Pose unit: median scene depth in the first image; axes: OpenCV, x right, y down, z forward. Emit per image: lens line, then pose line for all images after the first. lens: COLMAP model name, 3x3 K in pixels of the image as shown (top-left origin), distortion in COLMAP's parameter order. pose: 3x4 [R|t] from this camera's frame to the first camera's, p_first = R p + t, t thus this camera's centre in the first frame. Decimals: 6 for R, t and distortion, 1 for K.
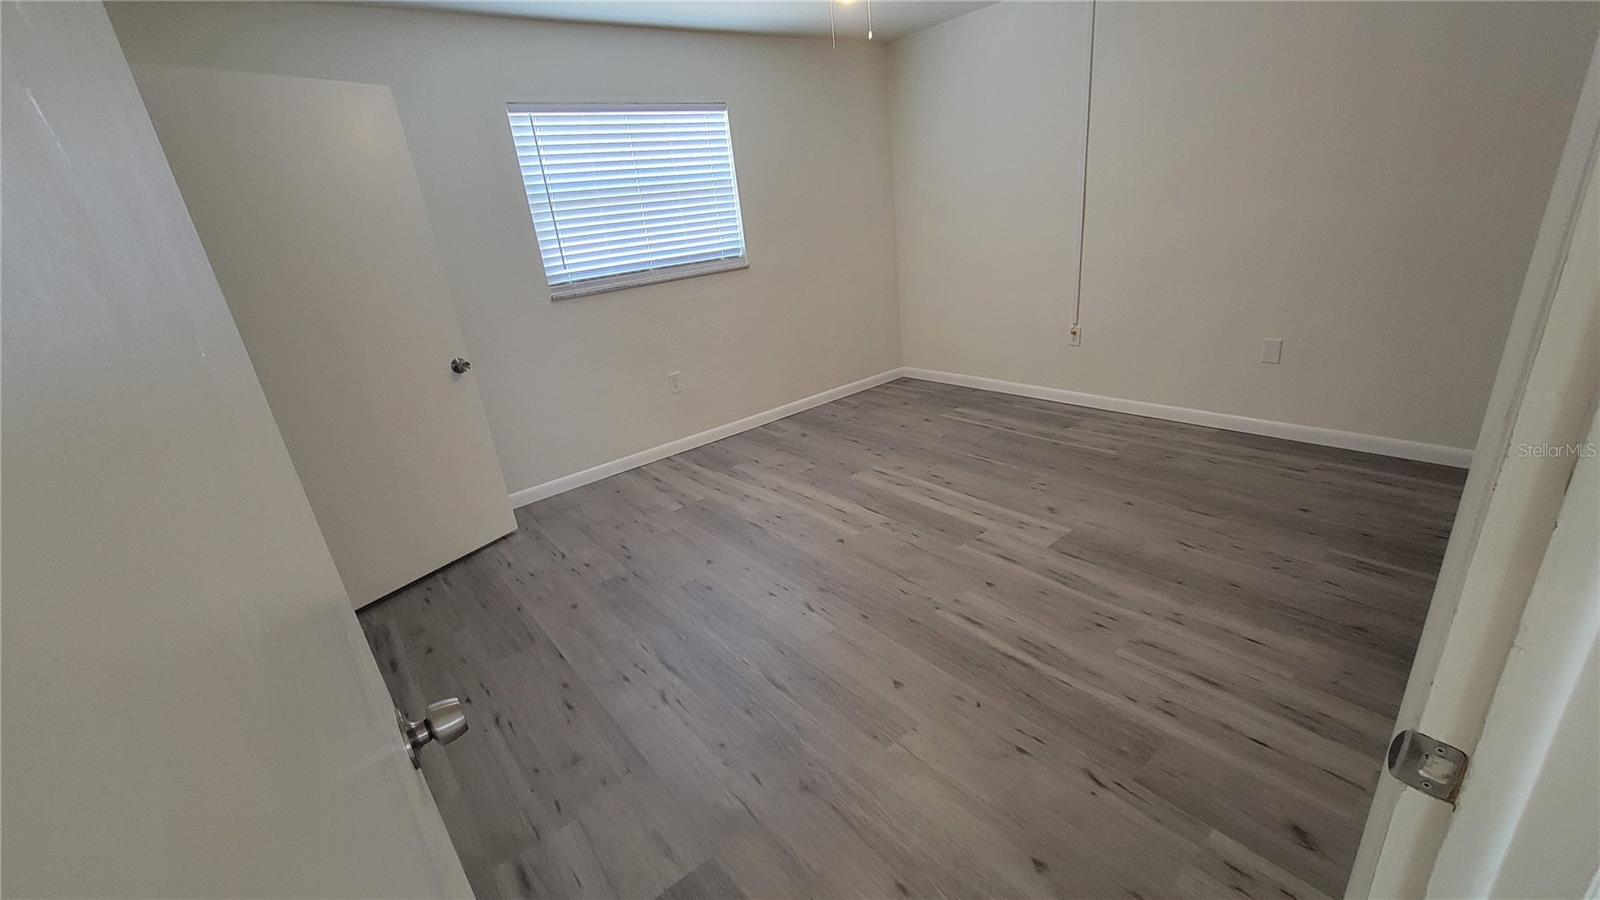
lens RADIAL K [[652.2, 0, 797.8], [0, 652.2, 467.7], [0, 0, 1]] dist [-0.001848, 0.000204]
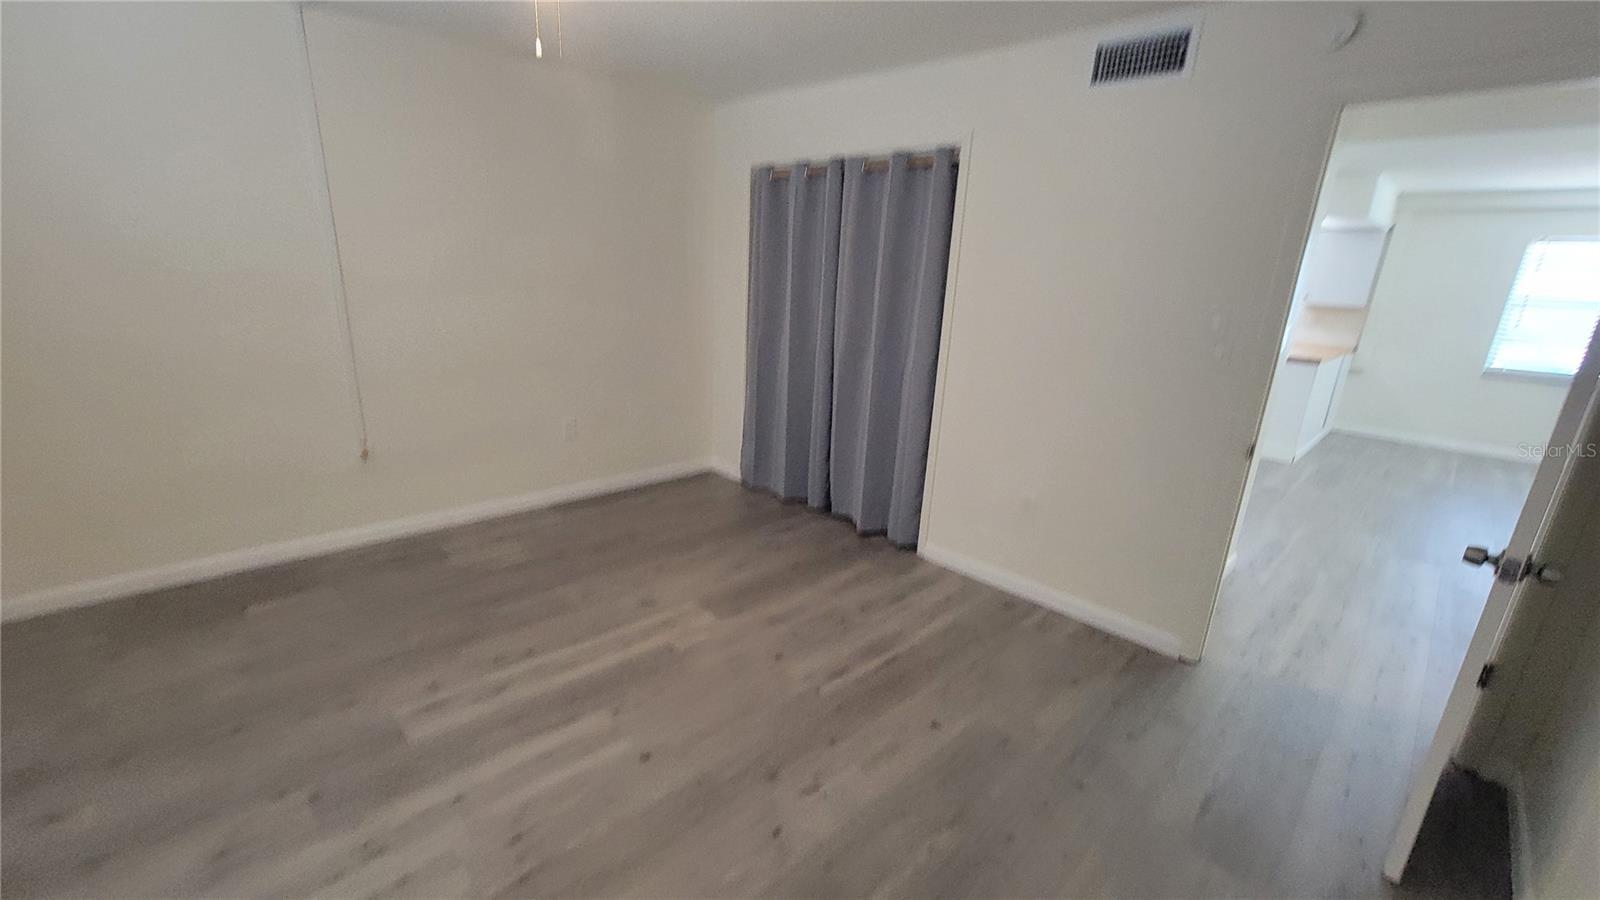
lens RADIAL K [[647.8, 0, 798.3], [0, 647.8, 473.7], [0, 0, 1]] dist [0.000730, 0.000172]
pose [[-0.099720, -0.197146, 0.975289, -0.458798], [0.335539, 0.916099, 0.219489, -0.212333], [-0.936733, 0.349135, -0.025203, 0.625641]]
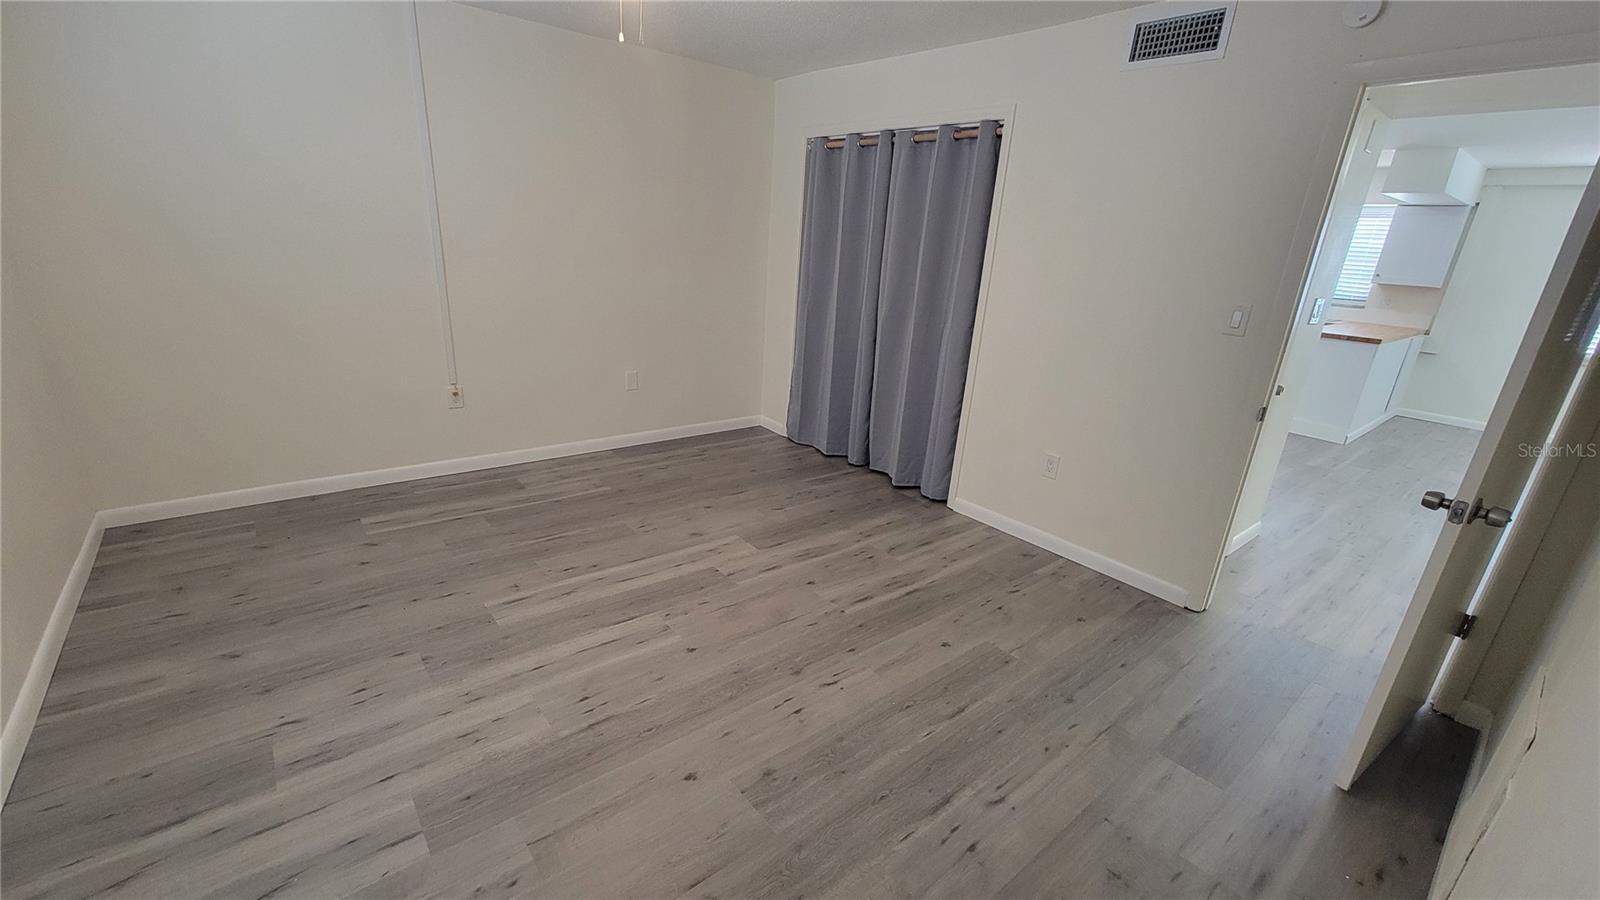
lens RADIAL K [[652.2, 0, 797.8], [0, 652.2, 467.7], [0, 0, 1]] dist [-0.001848, 0.000204]
pose [[-0.016619, -0.230919, 0.972831, -0.549863], [0.313346, 0.922749, 0.224384, -0.194331], [-0.949494, 0.308561, 0.057022, 0.623300]]
